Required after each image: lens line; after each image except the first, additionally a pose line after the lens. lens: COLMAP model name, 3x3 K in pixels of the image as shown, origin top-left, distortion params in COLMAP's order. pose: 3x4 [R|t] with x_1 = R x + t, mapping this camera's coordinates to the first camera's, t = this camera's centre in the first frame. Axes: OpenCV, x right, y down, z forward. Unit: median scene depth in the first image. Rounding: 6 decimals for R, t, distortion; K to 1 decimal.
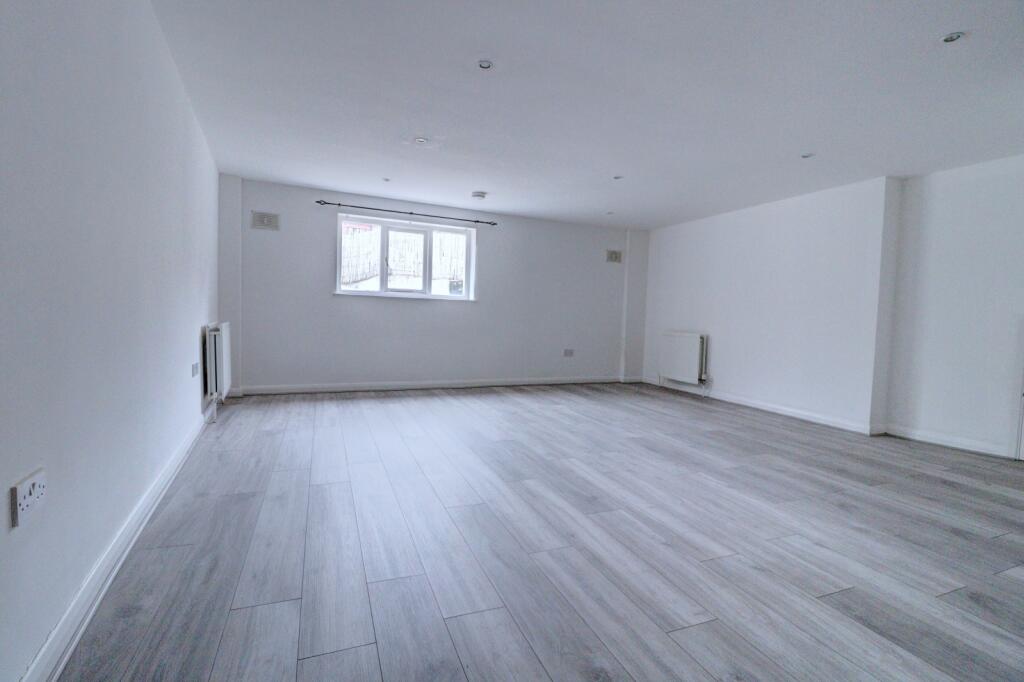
lens RADIAL K [[474.8, 0, 512.0], [0, 474.8, 341.0], [0, 0, 1]] dist [-0.000005, -0.011562]
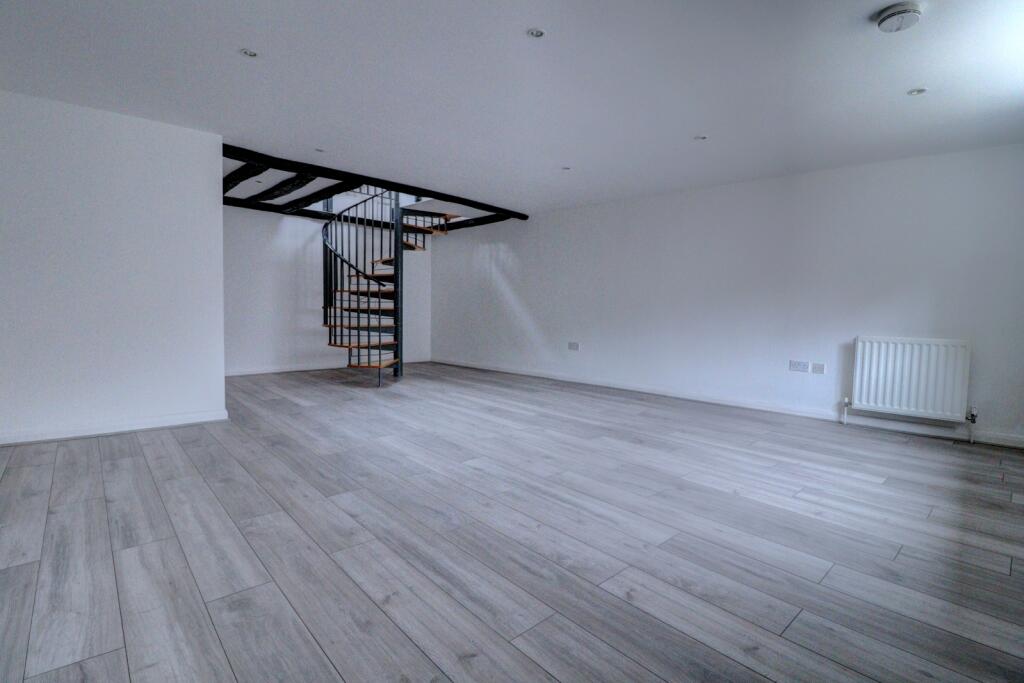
lens RADIAL K [[474.8, 0, 512.0], [0, 474.8, 341.5], [0, 0, 1]] dist [-0.000005, -0.011562]
pose [[-0.932720, -0.030225, -0.359332, 0.320294], [-0.074468, 0.991146, 0.109928, -0.052829], [0.352828, 0.129291, -0.926713, 1.136781]]
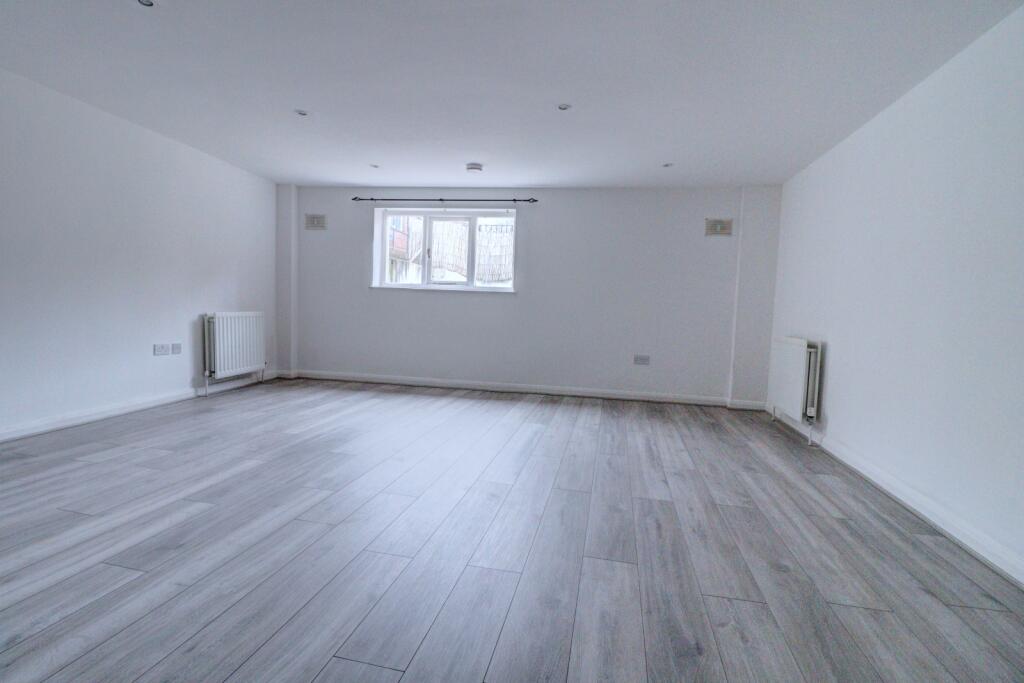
lens RADIAL K [[474.8, 0, 512.0], [0, 474.8, 341.5], [0, 0, 1]] dist [-0.000005, -0.011562]
pose [[0.833292, 0.038420, -0.551497, 0.424836], [-0.040833, 0.999135, 0.007906, -0.002348], [0.551323, 0.015931, 0.834140, 0.294939]]
